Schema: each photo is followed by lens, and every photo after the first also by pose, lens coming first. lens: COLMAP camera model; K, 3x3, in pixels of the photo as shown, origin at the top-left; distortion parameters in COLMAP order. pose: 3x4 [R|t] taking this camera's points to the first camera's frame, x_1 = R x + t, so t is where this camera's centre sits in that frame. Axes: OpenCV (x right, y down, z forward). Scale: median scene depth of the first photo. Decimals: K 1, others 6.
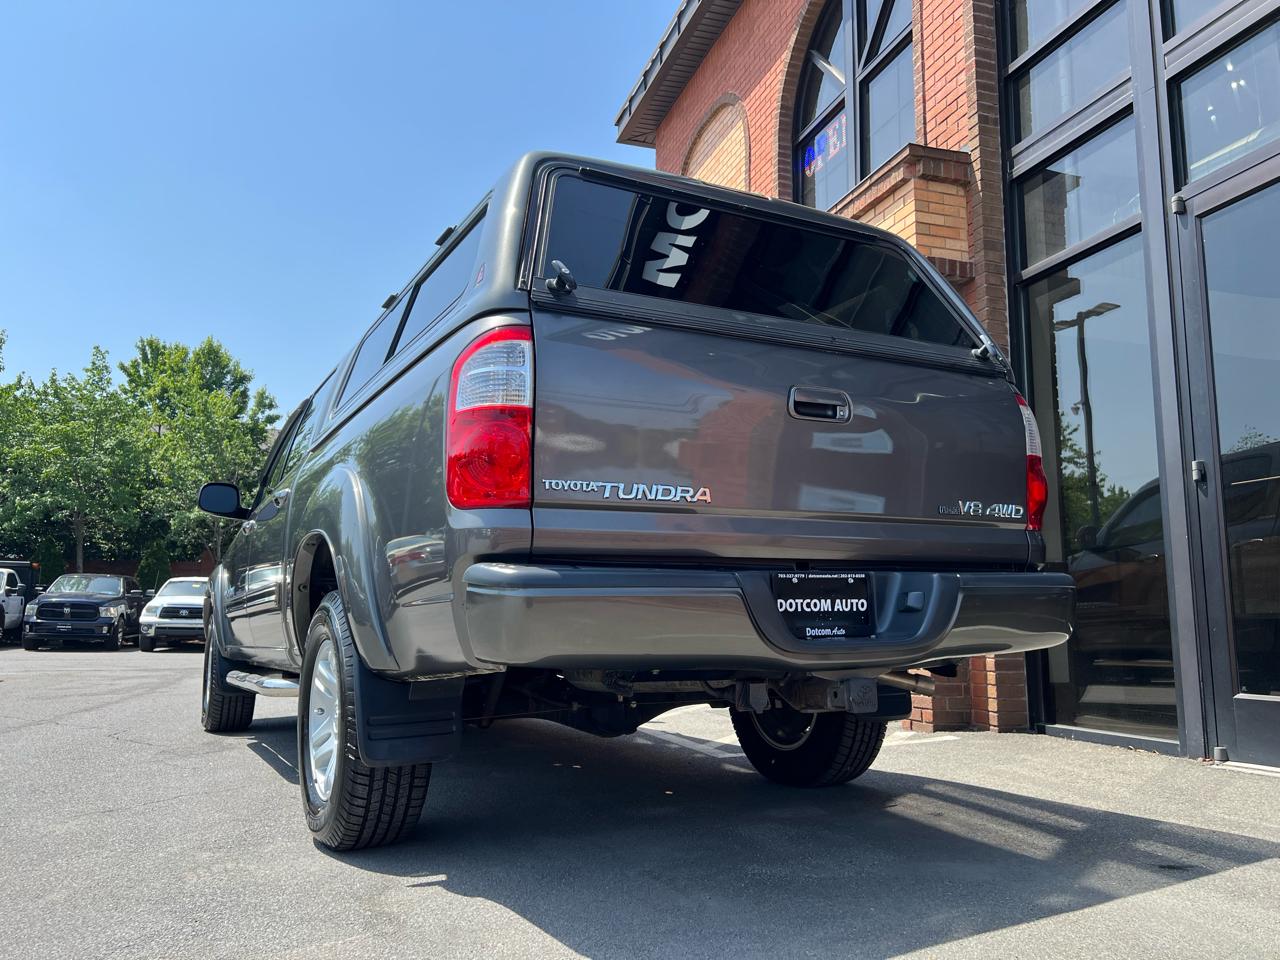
lens RADIAL K [[964.5, 0, 647.6], [0, 964.5, 478.8], [0, 0, 1]] dist [0.043944, -0.050538]
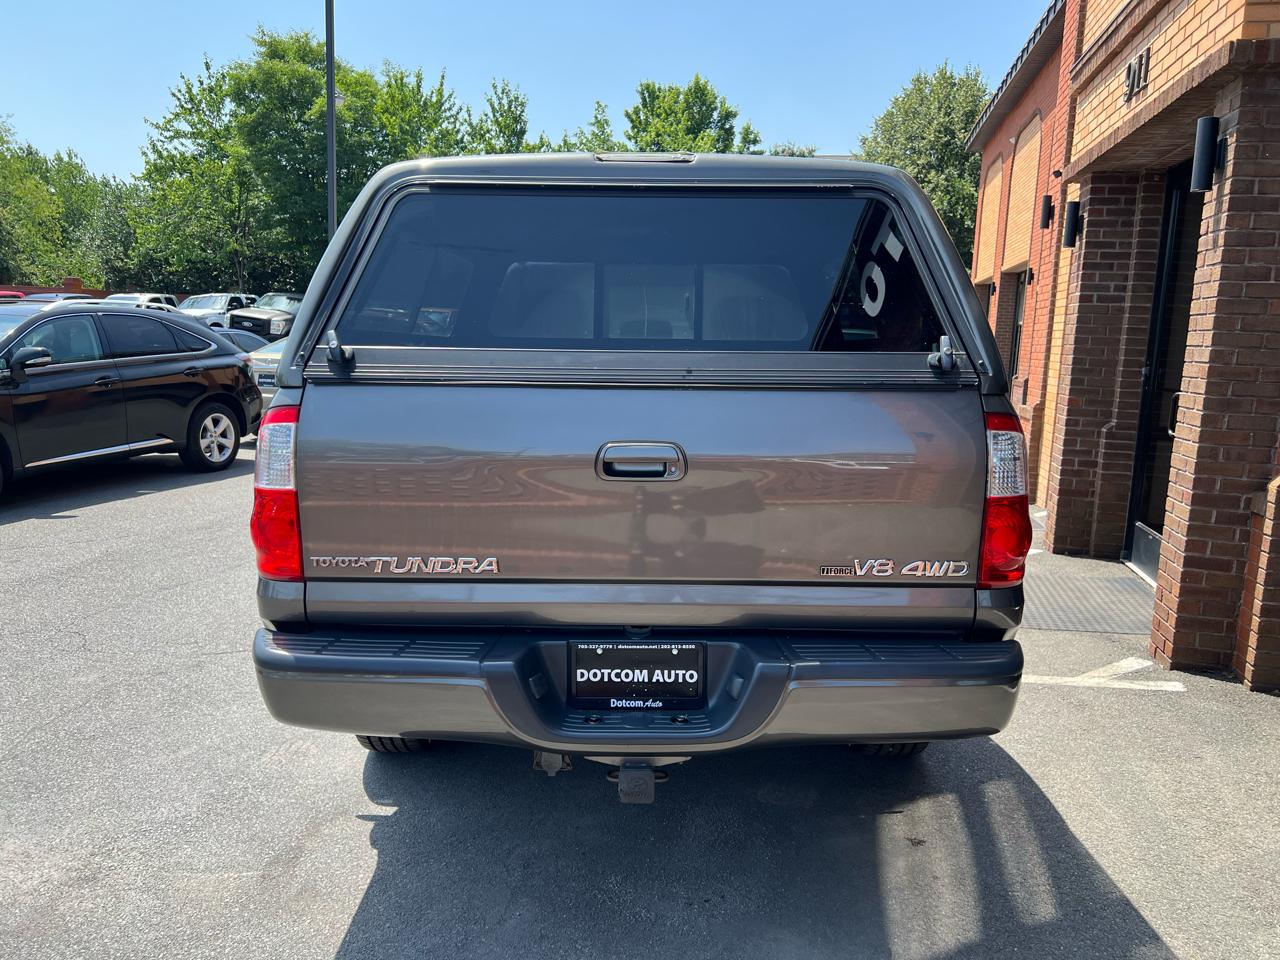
lens RADIAL K [[961.0, 0, 646.6], [0, 961.0, 484.7], [0, 0, 1]] dist [0.050161, -0.057731]
pose [[0.868368, 0.100475, -0.485635, 0.248018], [0.045427, 0.959028, 0.279646, -0.122739], [0.493835, -0.264897, 0.828225, 0.108898]]
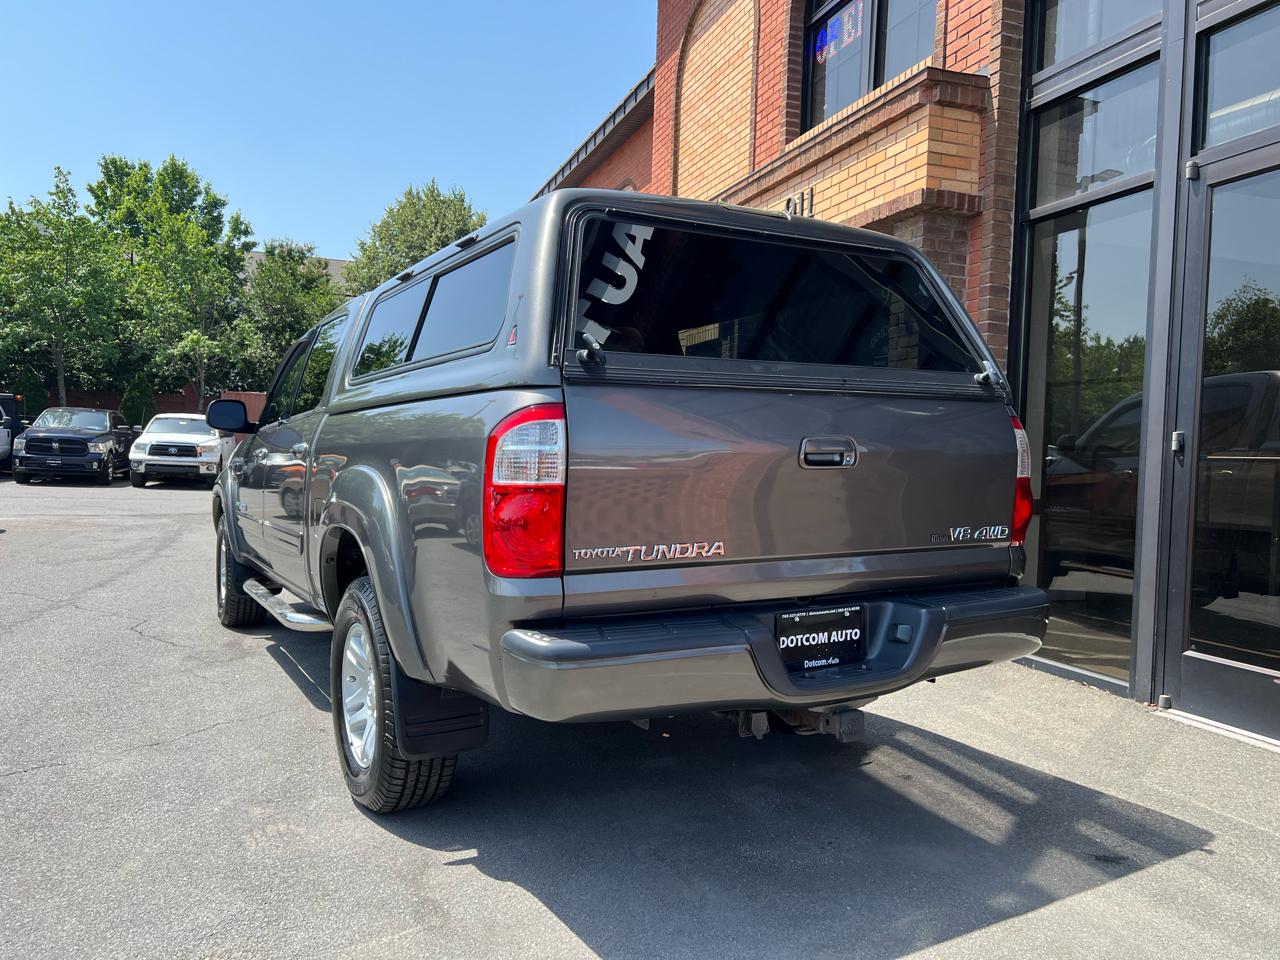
lens RADIAL K [[962.4, 0, 647.7], [0, 962.4, 485.5], [0, 0, 1]] dist [0.044162, -0.049170]
pose [[0.999473, 0.024970, 0.020749, -0.016825], [-0.028327, 0.982975, 0.181540, -0.092665], [-0.015862, -0.182032, 0.983165, -0.018431]]
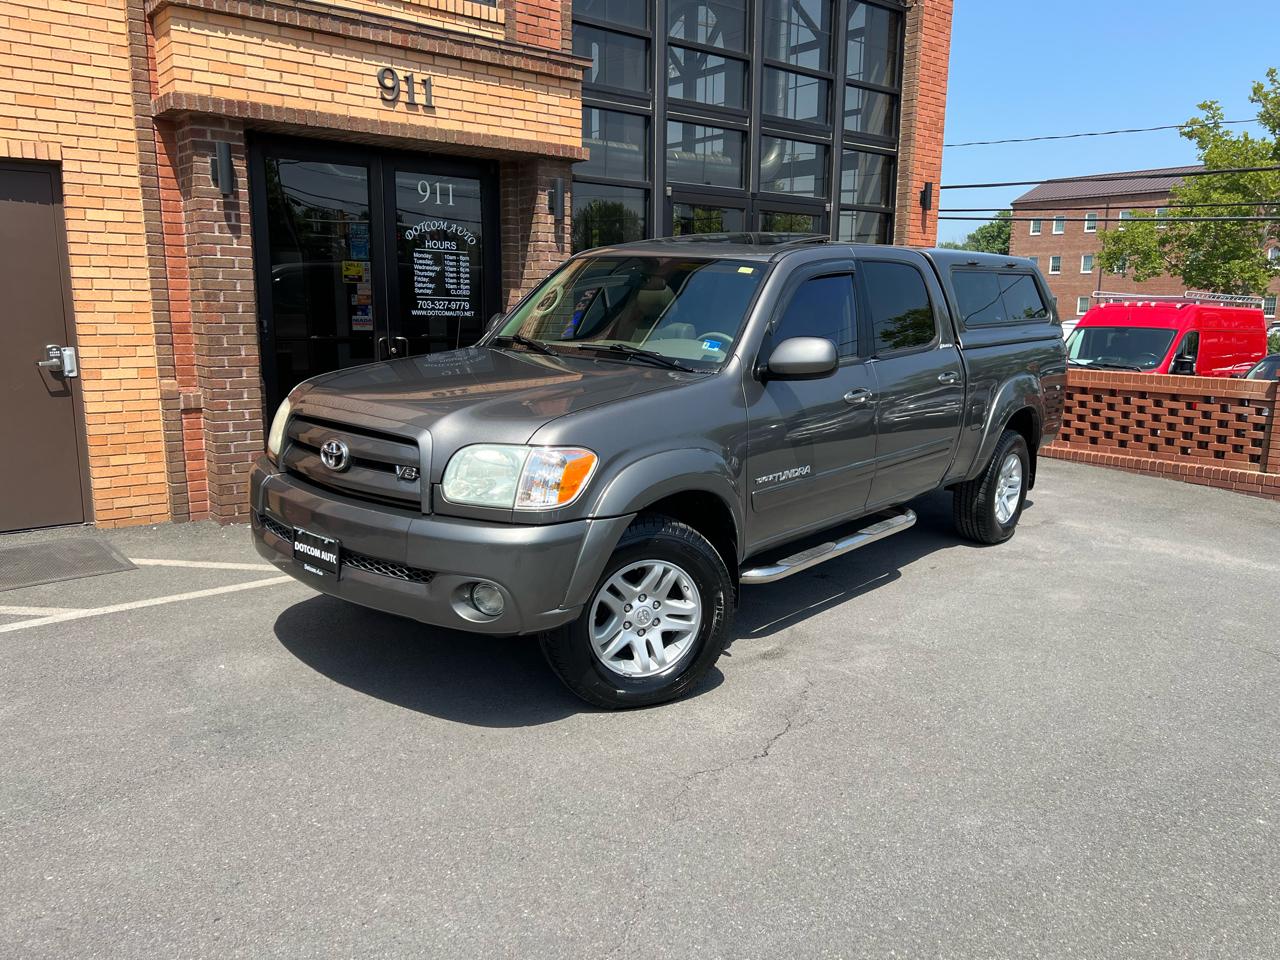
lens RADIAL K [[962.4, 0, 647.7], [0, 962.4, 485.5], [0, 0, 1]] dist [0.044162, -0.049170]
pose [[-0.350173, -0.189002, 0.917419, -0.989684], [-0.159378, 0.977172, 0.140478, 0.027987], [-0.923026, -0.097025, -0.372302, 1.234570]]
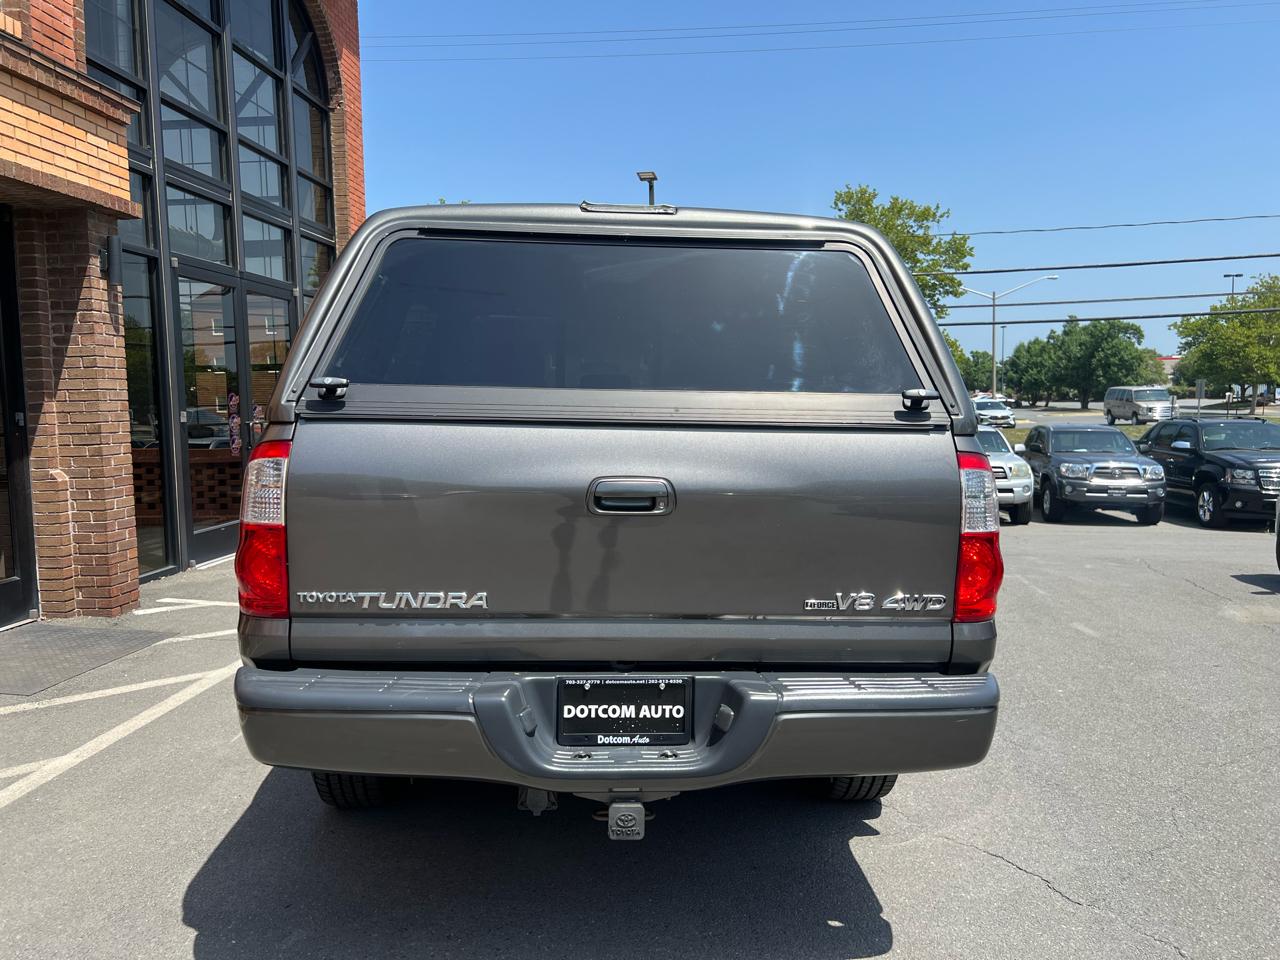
lens RADIAL K [[962.9, 0, 637.1], [0, 962.9, 470.5], [0, 0, 1]] dist [0.071371, -0.080306]
pose [[-0.918334, -0.022897, 0.395144, -0.655818], [-0.052330, 0.996585, -0.063870, 0.113776], [-0.392332, -0.079332, -0.916396, 1.608665]]
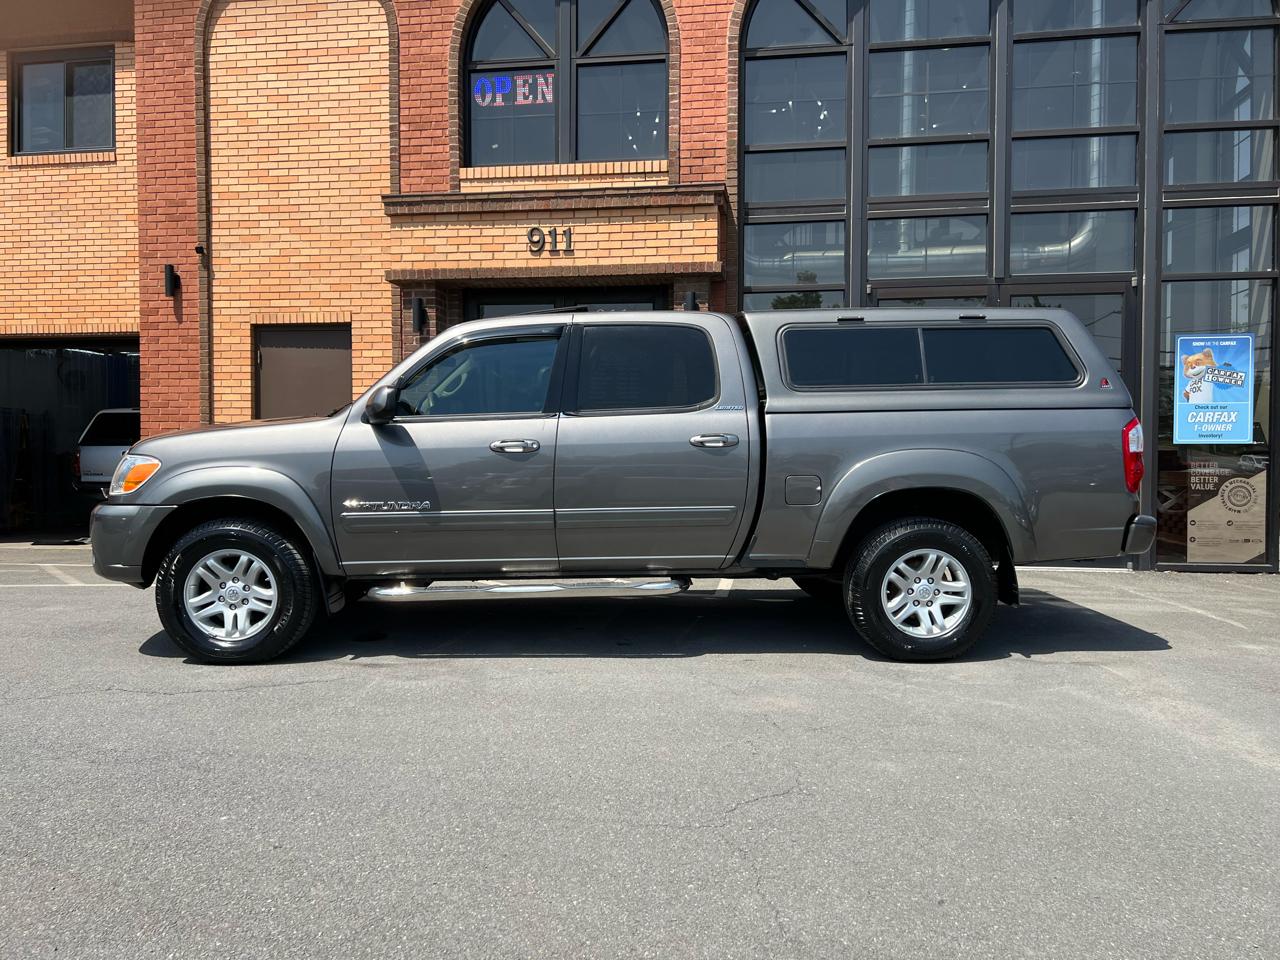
lens RADIAL K [[984.0, 0, 633.5], [0, 984.0, 477.7], [0, 0, 1]] dist [0.030949, -0.010645]
pose [[0.461538, -0.029083, 0.886643, -1.026997], [-0.135539, 0.985416, 0.102877, -0.035086], [-0.876705, -0.167656, 0.450866, 0.331087]]
